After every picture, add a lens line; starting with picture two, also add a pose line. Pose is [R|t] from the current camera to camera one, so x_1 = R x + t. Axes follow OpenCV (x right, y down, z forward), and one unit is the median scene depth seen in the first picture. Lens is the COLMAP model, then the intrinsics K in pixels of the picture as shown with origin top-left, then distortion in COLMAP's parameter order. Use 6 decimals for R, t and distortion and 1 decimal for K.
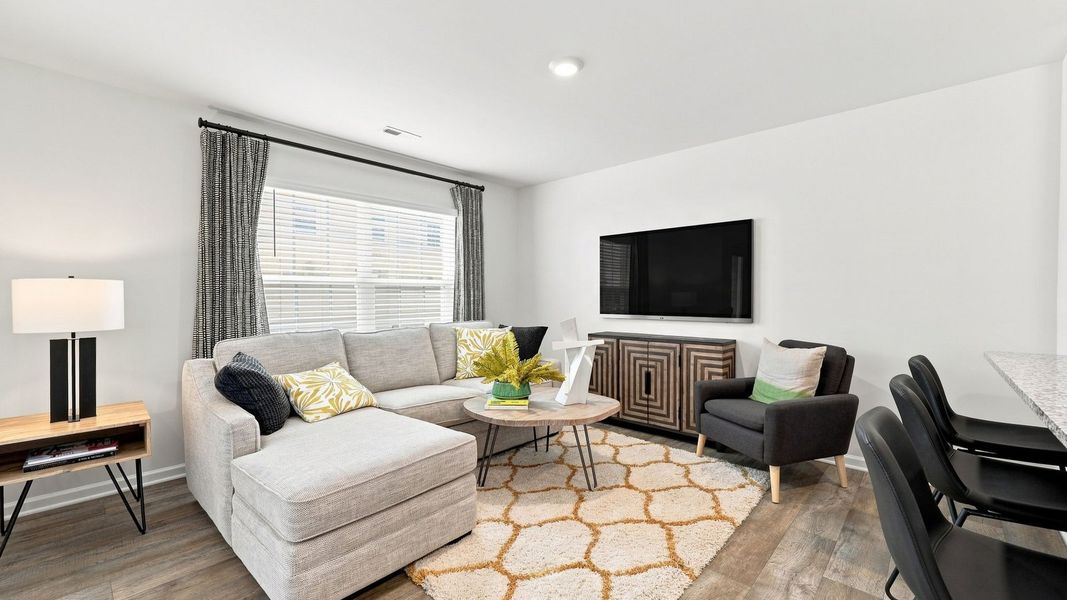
lens RADIAL K [[434.8, 0, 534.3], [0, 434.8, 301.8], [0, 0, 1]] dist [-0.002453, -0.000315]
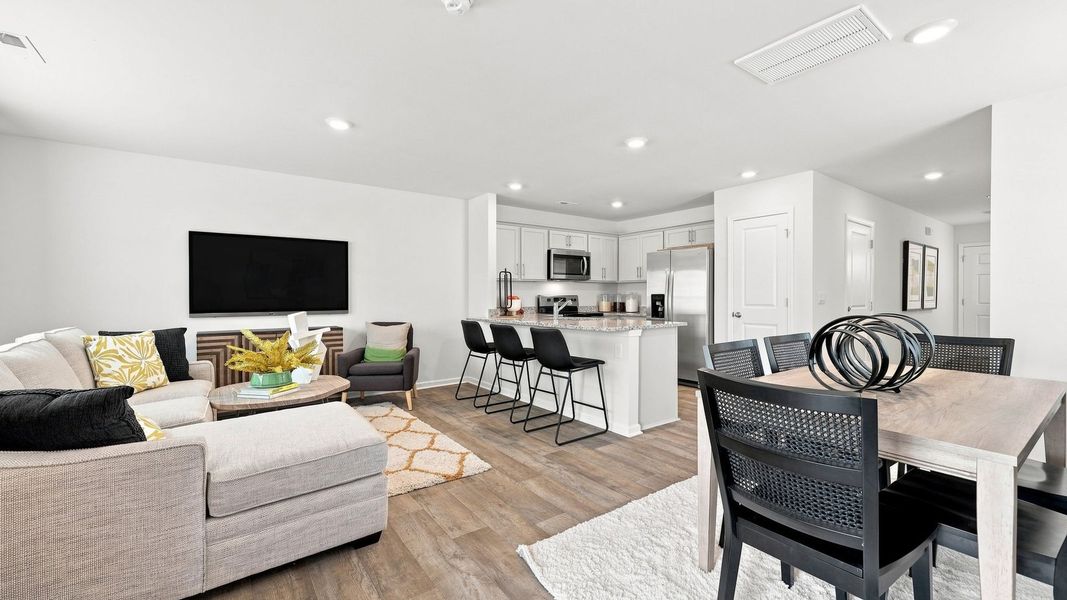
lens RADIAL K [[431.3, 0, 531.4], [0, 431.3, 294.7], [0, 0, 1]] dist [0.000786, 0.000242]
pose [[0.197895, 0.002698, 0.980220, -0.953335], [0.014081, 0.999885, -0.005595, 0.003566], [-0.980122, 0.014910, 0.197834, 0.135956]]
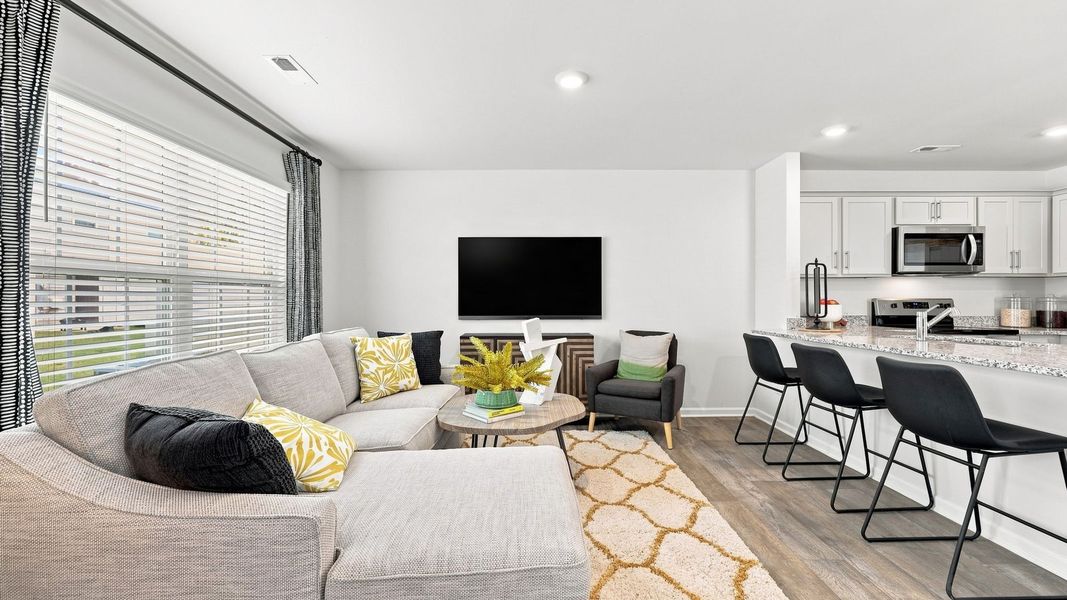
lens RADIAL K [[430.0, 0, 535.5], [0, 430.0, 298.3], [0, 0, 1]] dist [0.000874, 0.000140]
pose [[0.730283, 0.001148, 0.683144, -0.597082], [0.008539, 0.999905, -0.010809, -0.000027], [-0.683091, 0.013727, 0.730204, 0.258728]]
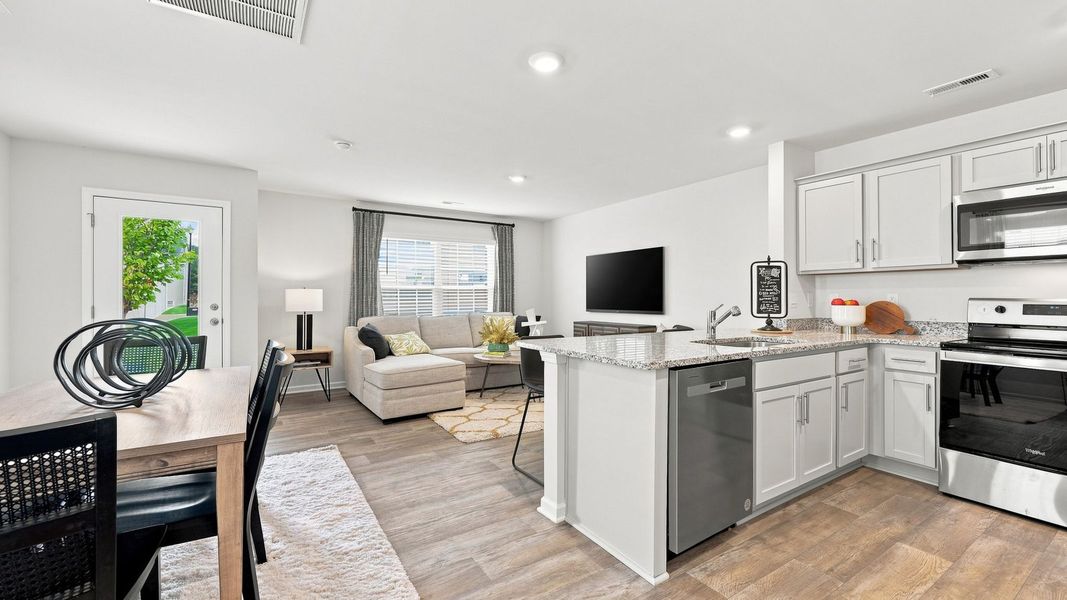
lens RADIAL K [[433.8, 0, 533.3], [0, 433.8, 294.9], [0, 0, 1]] dist [-0.000112, 0.000066]
pose [[0.968083, 0.001623, -0.250625, 0.530028], [-0.005842, 0.999854, -0.016089, 0.008151], [0.250562, 0.017039, 0.967951, -0.713174]]
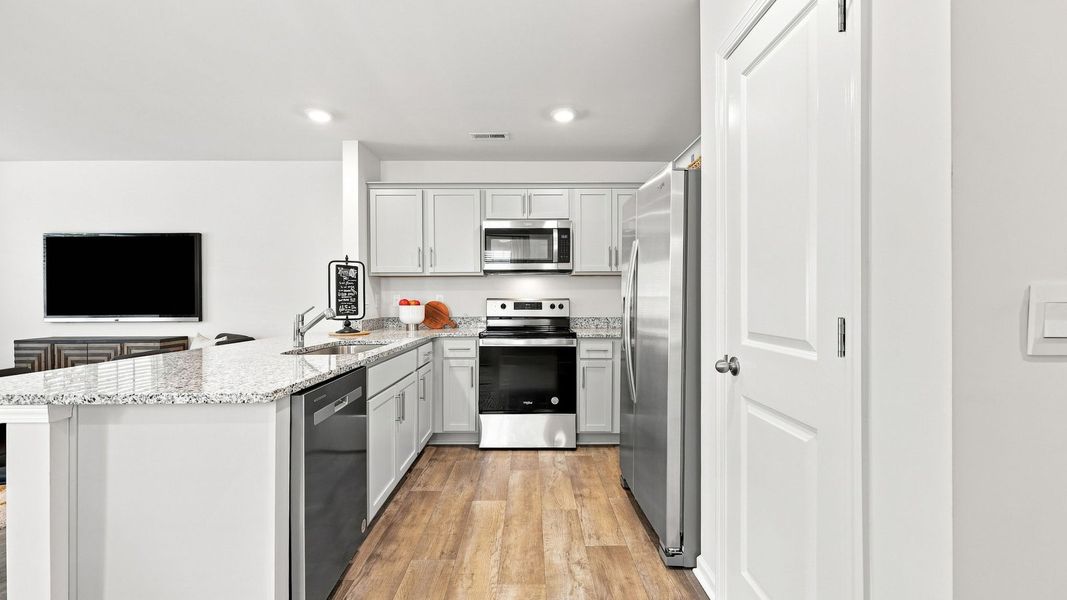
lens RADIAL K [[434.3, 0, 533.5], [0, 434.3, 300.0], [0, 0, 1]] dist [0.000310, 0.000028]
pose [[0.732076, -0.003779, 0.681213, 0.433929], [0.009652, 0.999942, -0.004826, 0.006429], [-0.681155, 0.010108, 0.732069, -0.577261]]
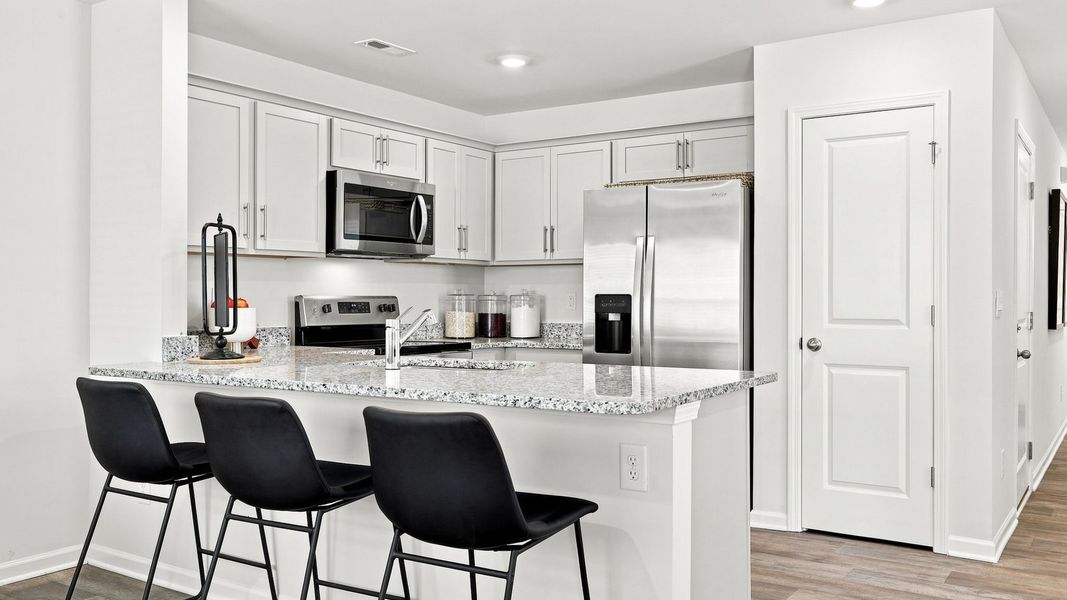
lens RADIAL K [[905.1, 0, 534.5], [0, 905.1, 294.1], [0, 0, 1]] dist [0.003797, -0.001232]
pose [[-0.158239, 0.002209, 0.987398, -0.496794], [0.011158, 0.999938, -0.000449, -0.003088], [-0.987338, 0.010946, -0.158254, 0.375852]]
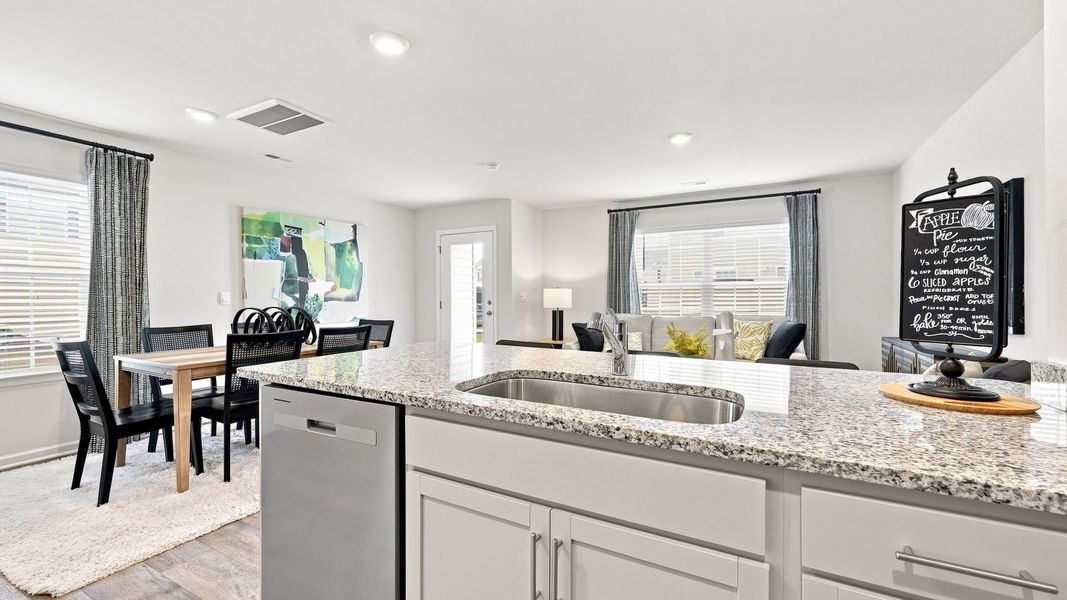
lens RADIAL K [[431.3, 0, 531.4], [0, 431.3, 294.7], [0, 0, 1]] dist [0.000786, 0.000242]
pose [[0.242851, -0.000220, -0.970064, 1.153056], [-0.012837, 0.999912, -0.003441, -0.001391], [0.969979, 0.013288, 0.242827, 0.142660]]
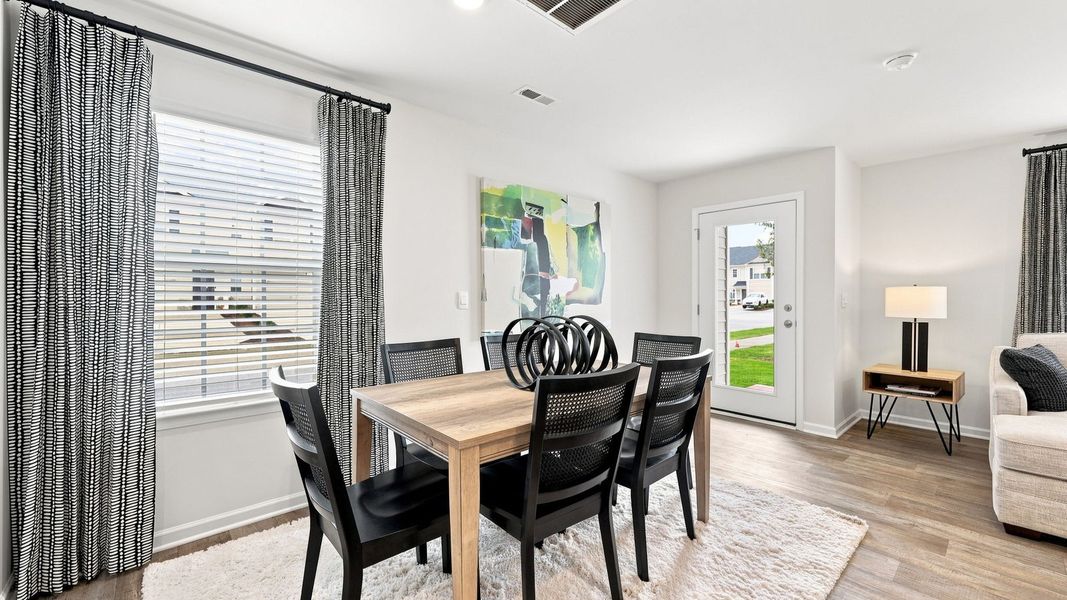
lens RADIAL K [[426.9, 0, 533.5], [0, 426.9, 296.6], [0, 0, 1]] dist [0.000640, 0.000141]
pose [[-0.096496, 0.003669, -0.995327, 0.540681], [-0.016294, 0.999853, 0.005265, 0.001555], [0.995200, 0.016726, -0.096422, -0.229344]]
